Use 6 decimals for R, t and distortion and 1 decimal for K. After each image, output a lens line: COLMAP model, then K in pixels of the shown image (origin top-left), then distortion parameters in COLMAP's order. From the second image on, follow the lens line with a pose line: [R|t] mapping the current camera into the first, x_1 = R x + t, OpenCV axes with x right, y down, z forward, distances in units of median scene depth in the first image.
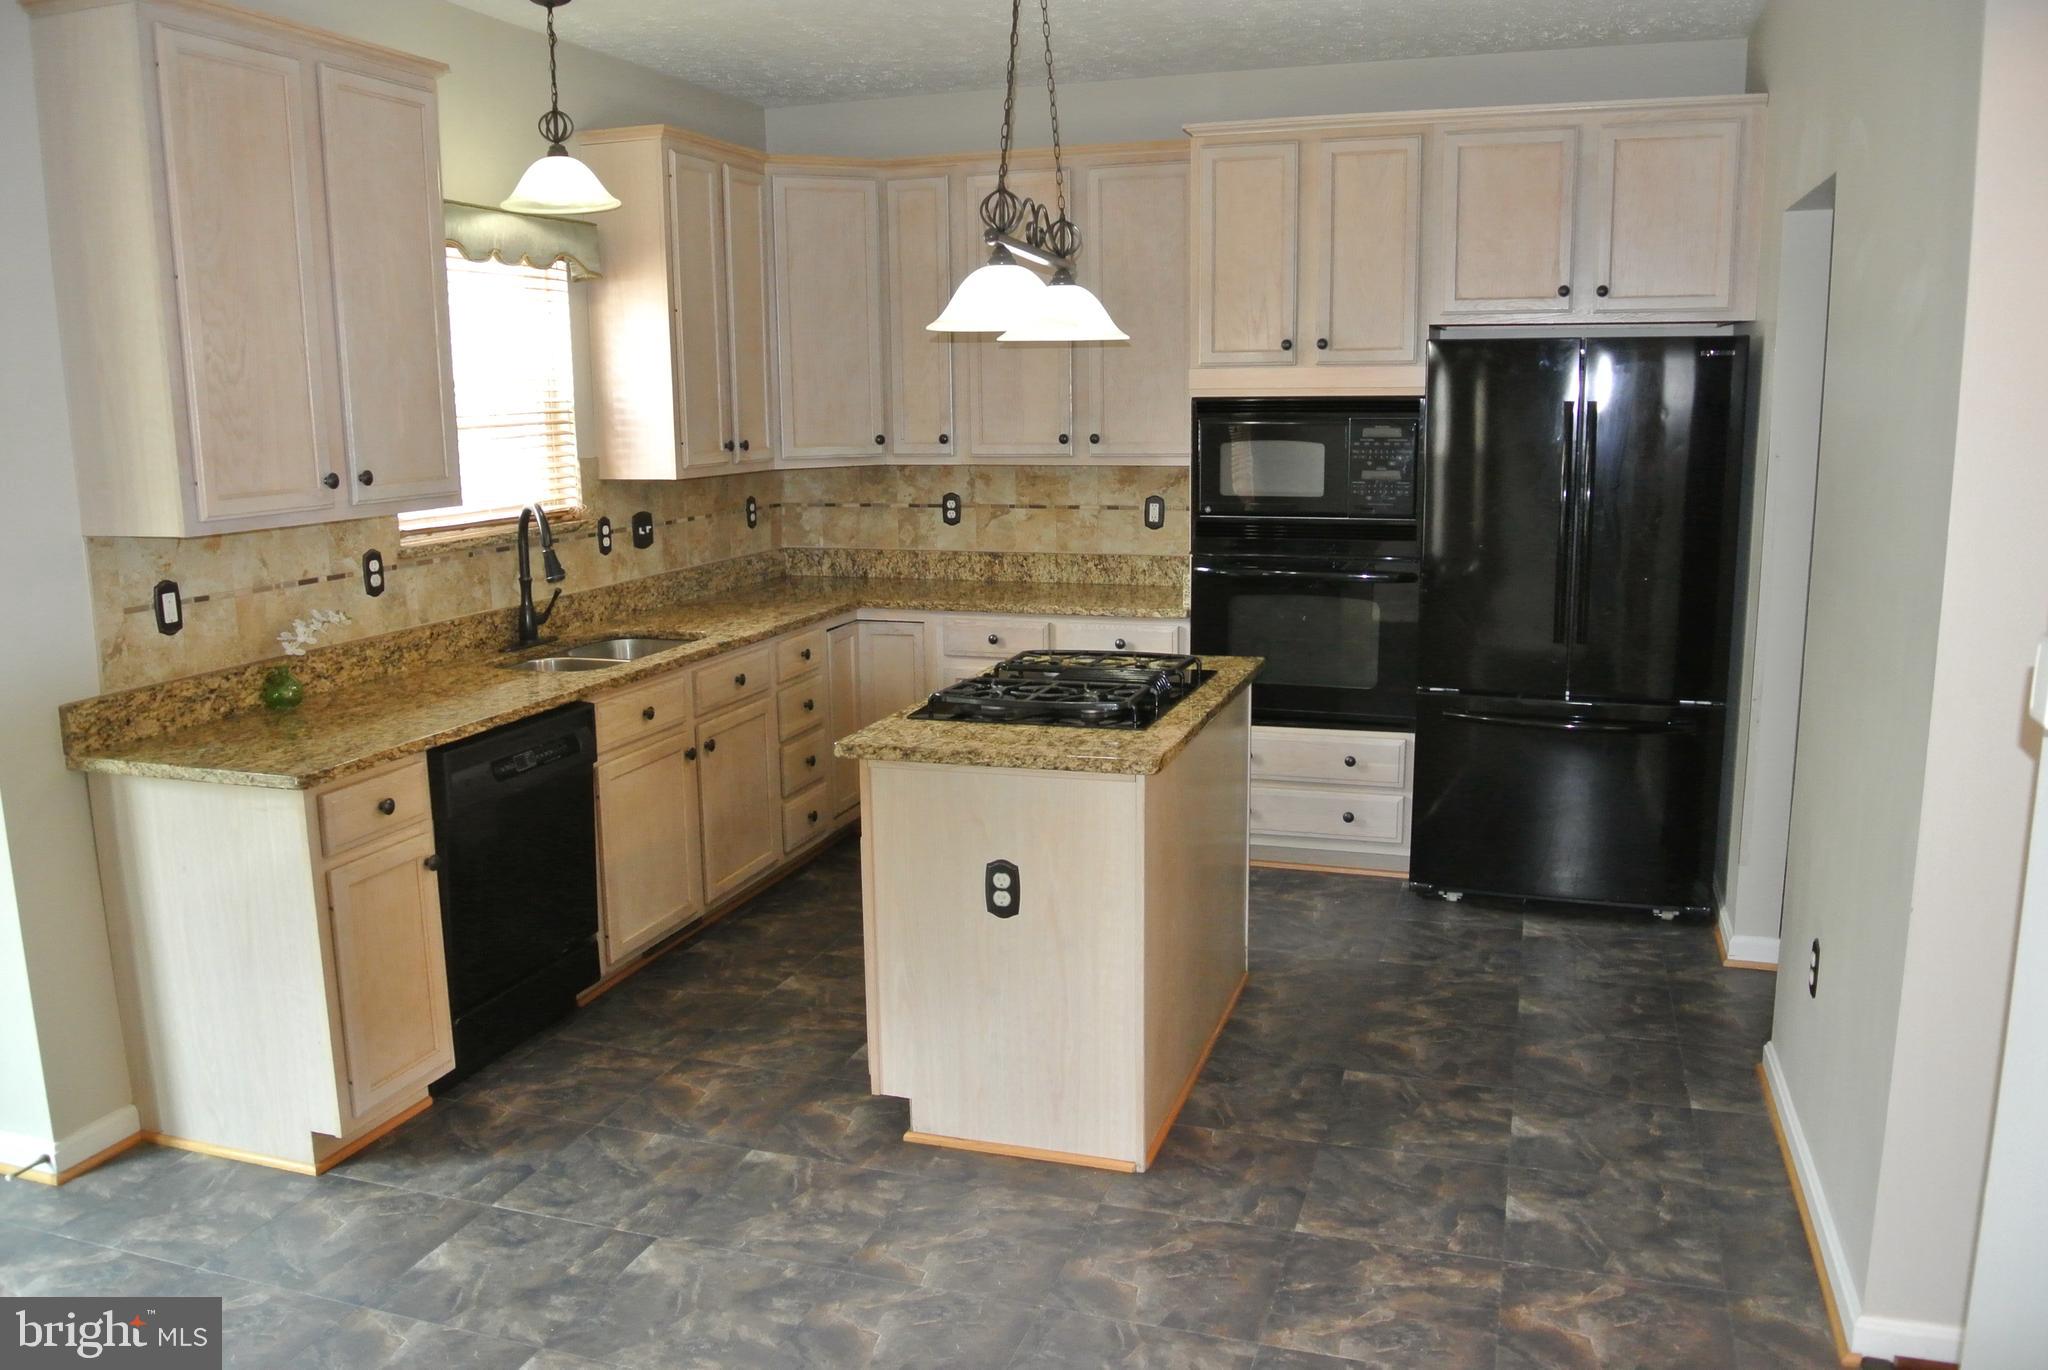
lens RADIAL K [[1581.4, 0, 1011.6], [0, 1581.4, 695.8], [0, 0, 1]] dist [-0.080753, 0.025845]
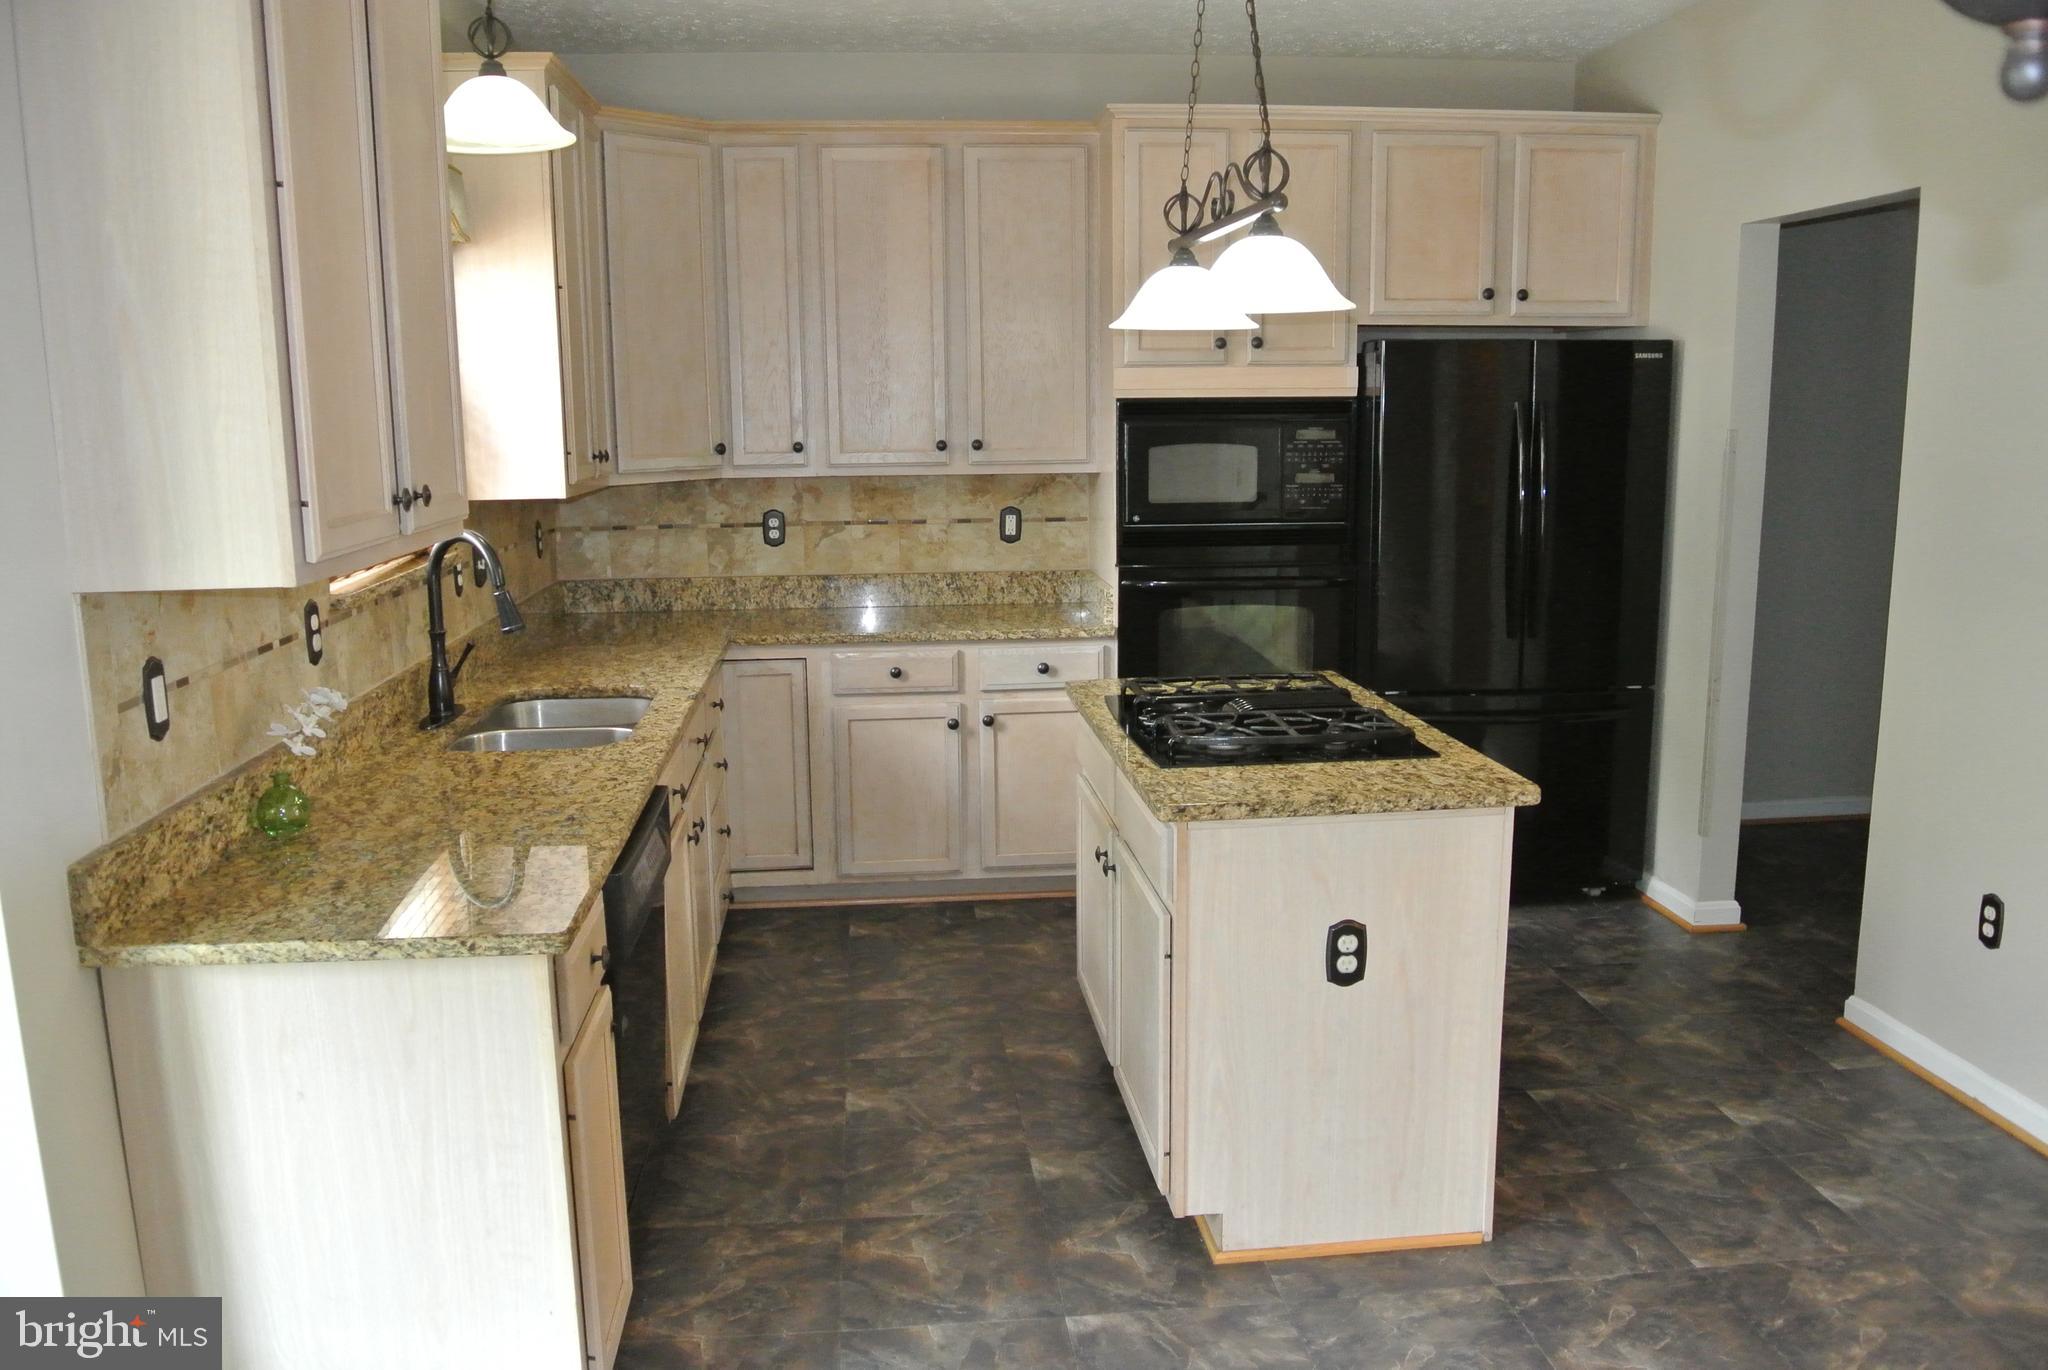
lens RADIAL K [[1581.4, 0, 1022.2], [0, 1581.4, 697.0], [0, 0, 1]] dist [-0.080753, 0.025845]
pose [[0.913595, -0.071181, 0.400347, -0.459797], [0.075360, 0.997142, 0.005318, -0.032819], [-0.399582, 0.025312, 0.916348, 0.250293]]
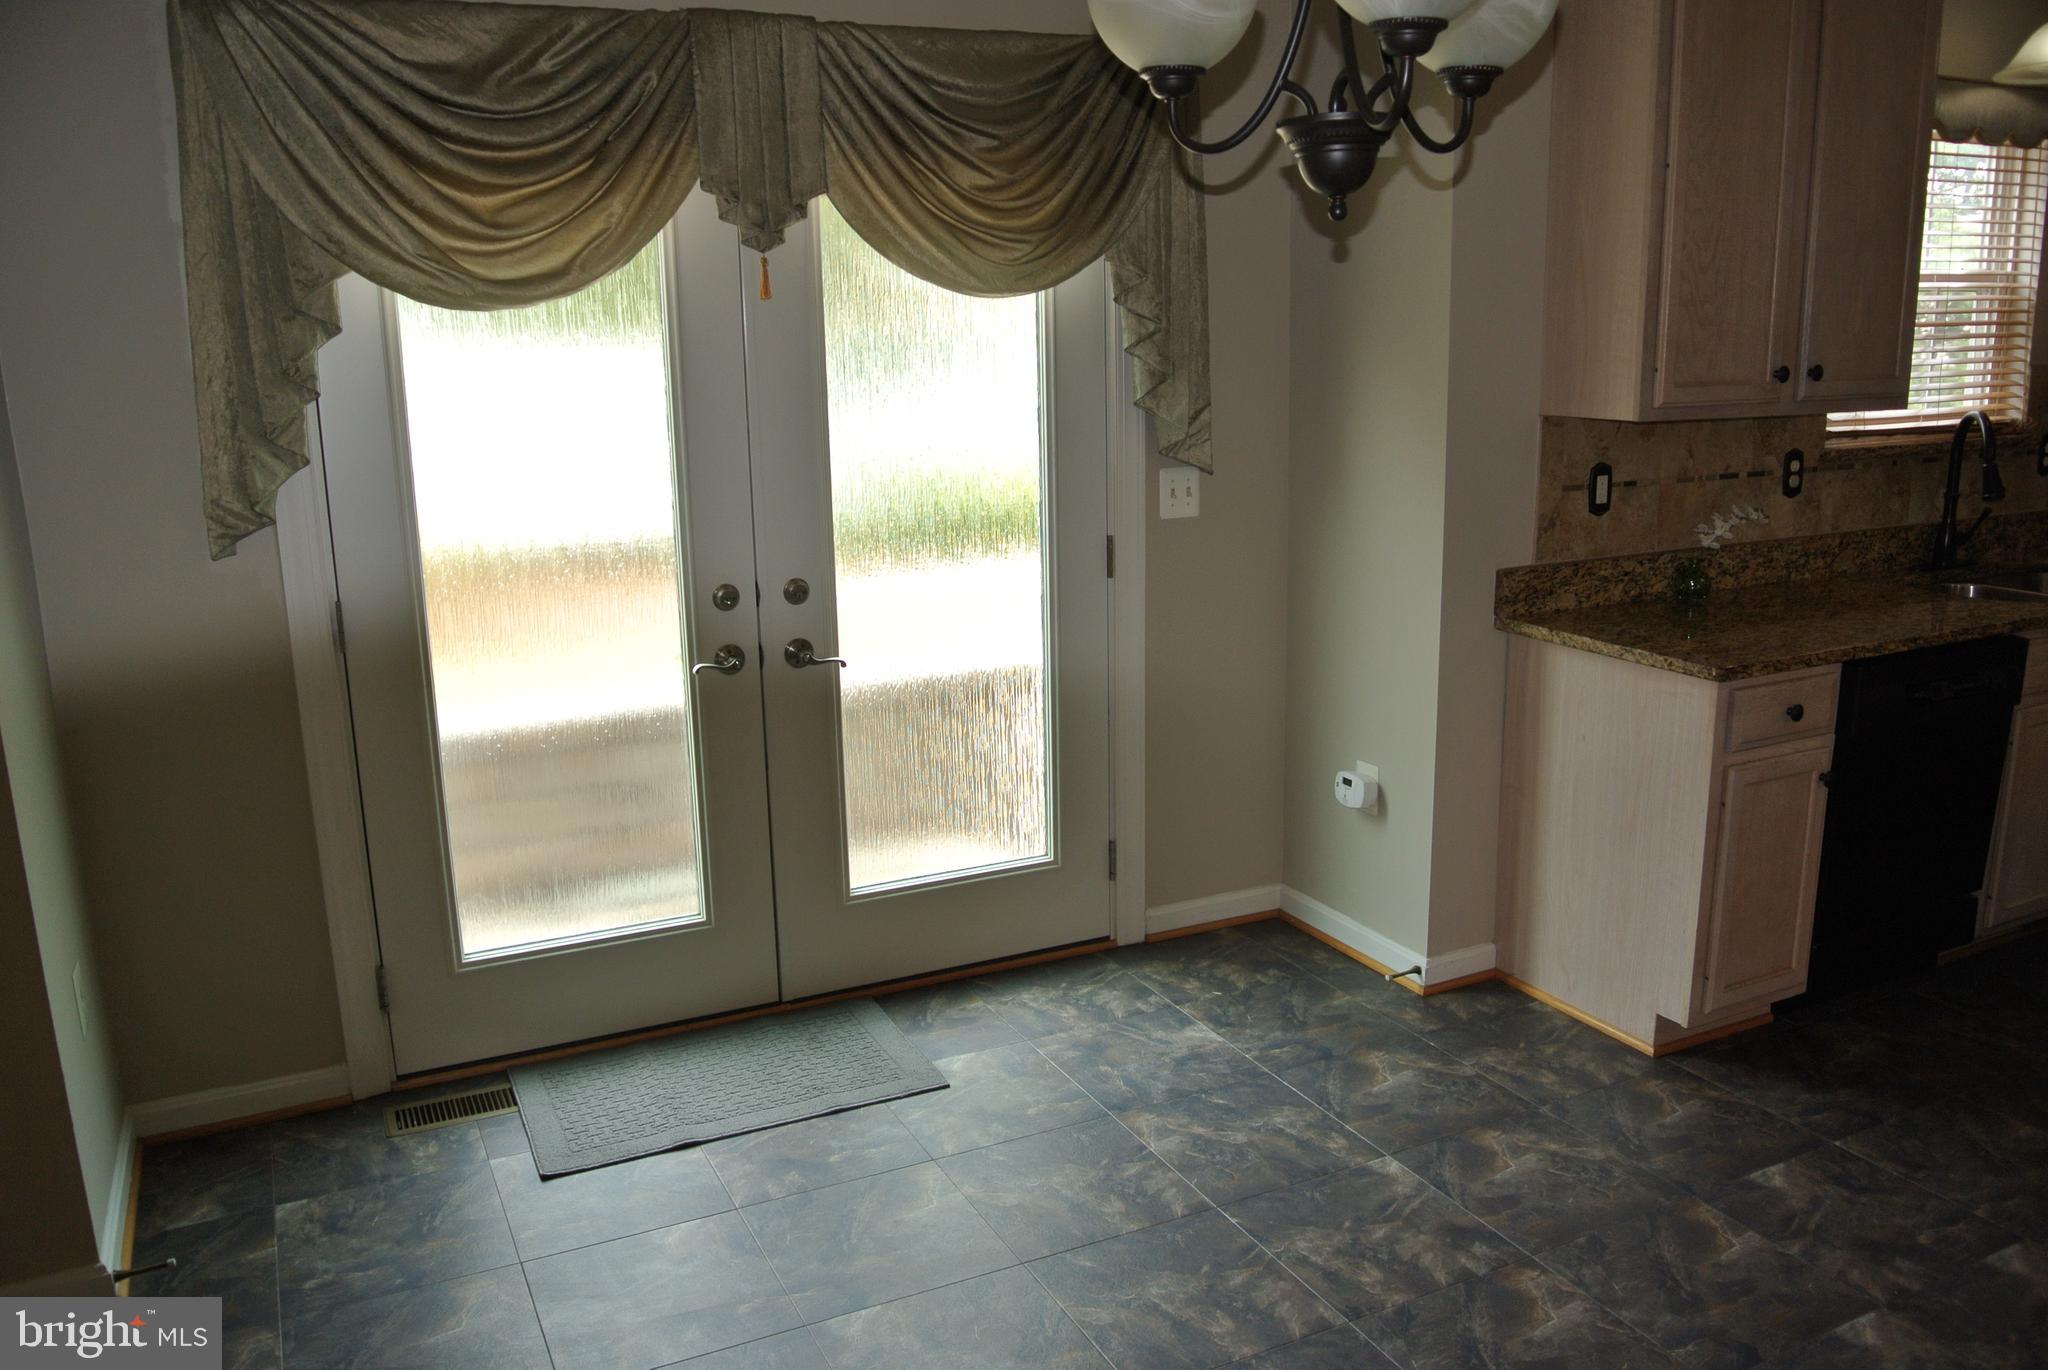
lens RADIAL K [[1581.4, 0, 1012.5], [0, 1581.4, 691.3], [0, 0, 1]] dist [-0.080753, 0.025845]
pose [[0.699674, 0.162267, -0.695791, -0.065265], [-0.123027, 0.986684, 0.106393, 0.013870], [0.703790, 0.011160, 0.710320, -0.026123]]
